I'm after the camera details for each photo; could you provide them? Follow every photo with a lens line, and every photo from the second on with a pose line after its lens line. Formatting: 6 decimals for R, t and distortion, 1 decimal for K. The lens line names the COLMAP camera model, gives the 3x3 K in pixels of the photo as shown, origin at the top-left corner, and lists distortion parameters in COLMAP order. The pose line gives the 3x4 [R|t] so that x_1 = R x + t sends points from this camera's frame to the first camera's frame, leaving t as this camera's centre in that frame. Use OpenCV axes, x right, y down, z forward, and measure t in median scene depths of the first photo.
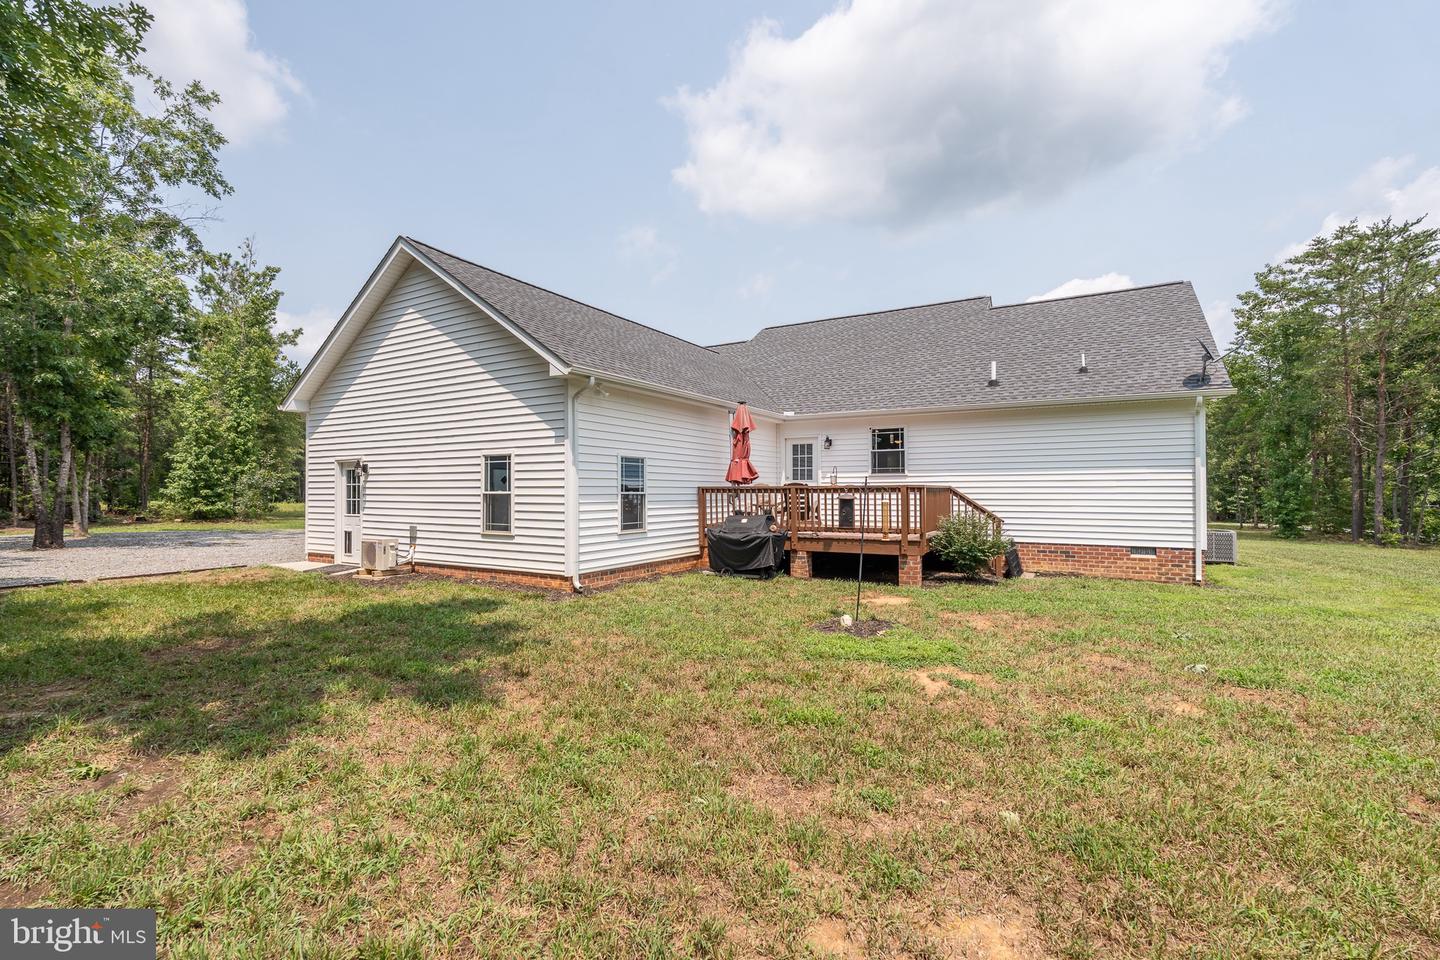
lens RADIAL K [[630.3, 0, 723.0], [0, 630.3, 482.8], [0, 0, 1]] dist [-0.002785, 0.000410]
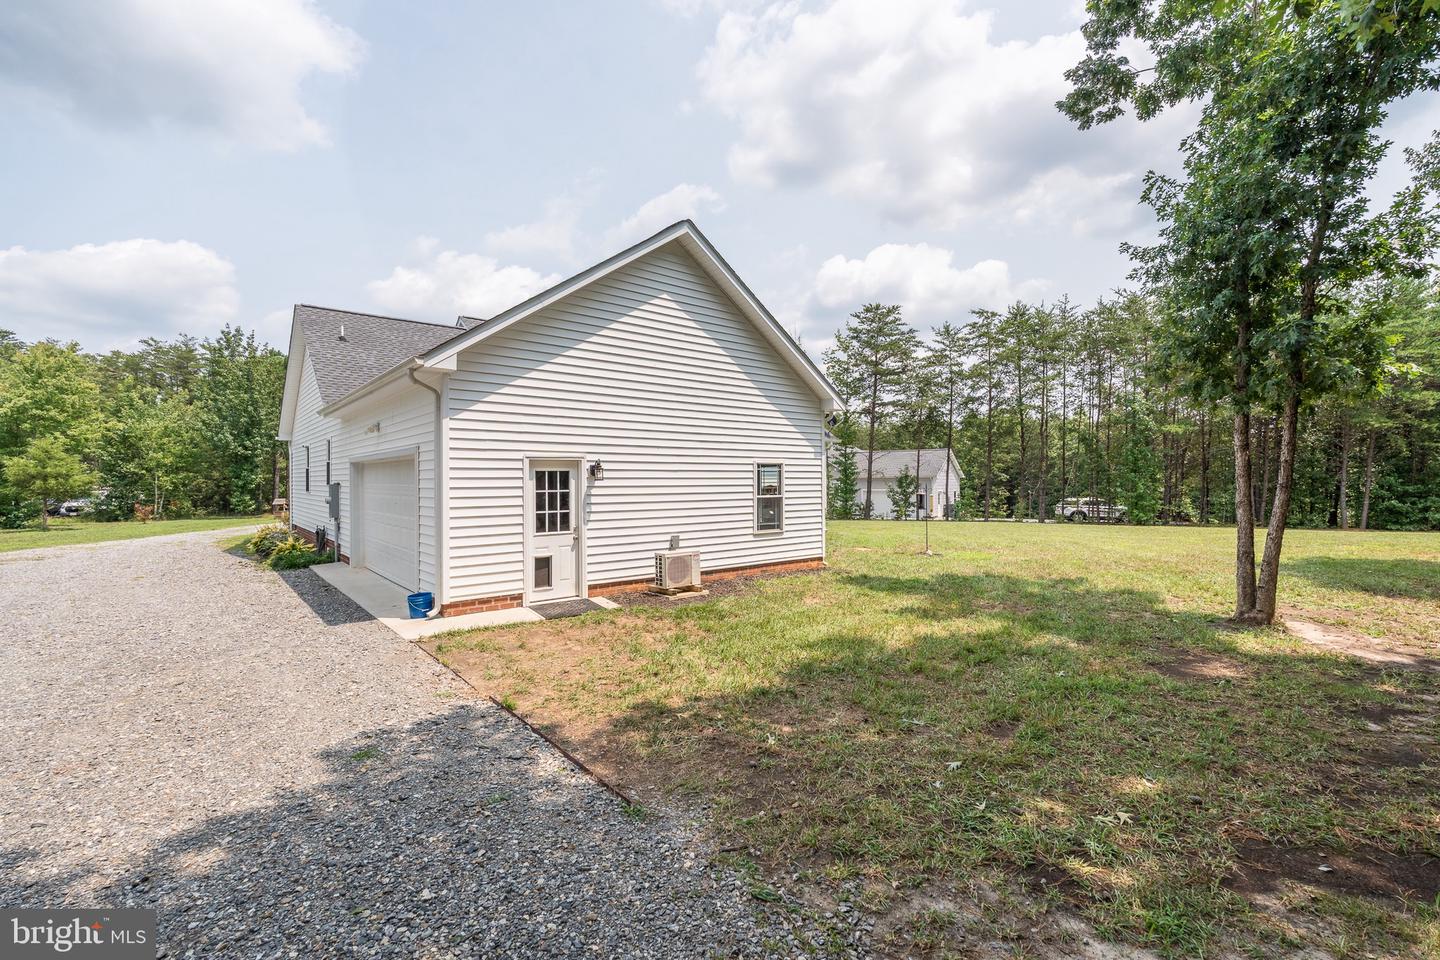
lens RADIAL K [[630.3, 0, 723.0], [0, 630.3, 482.8], [0, 0, 1]] dist [-0.002785, 0.000410]
pose [[0.333891, -0.003585, 0.942605, -1.246736], [-0.007399, 0.999952, 0.006424, -0.013666], [-0.942583, -0.009119, 0.333849, 0.588636]]
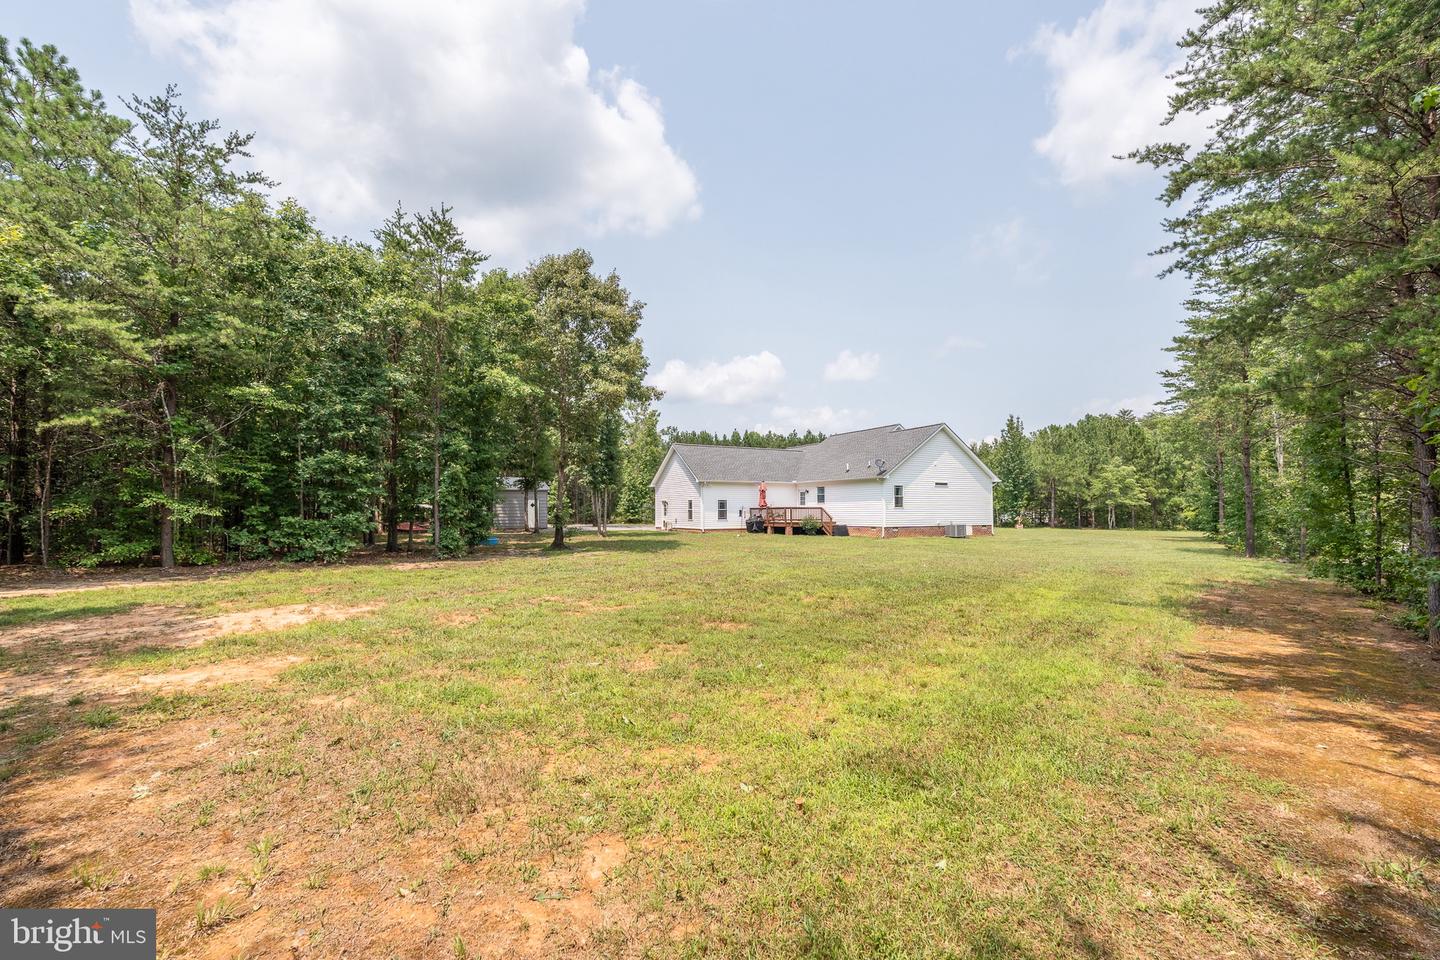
lens RADIAL K [[630.3, 0, 723.0], [0, 630.3, 482.8], [0, 0, 1]] dist [-0.002785, 0.000410]
pose [[0.856746, -0.026749, -0.515044, 1.591926], [0.009231, 0.999289, -0.036544, -0.004046], [0.515655, 0.026554, 0.856385, -1.960631]]
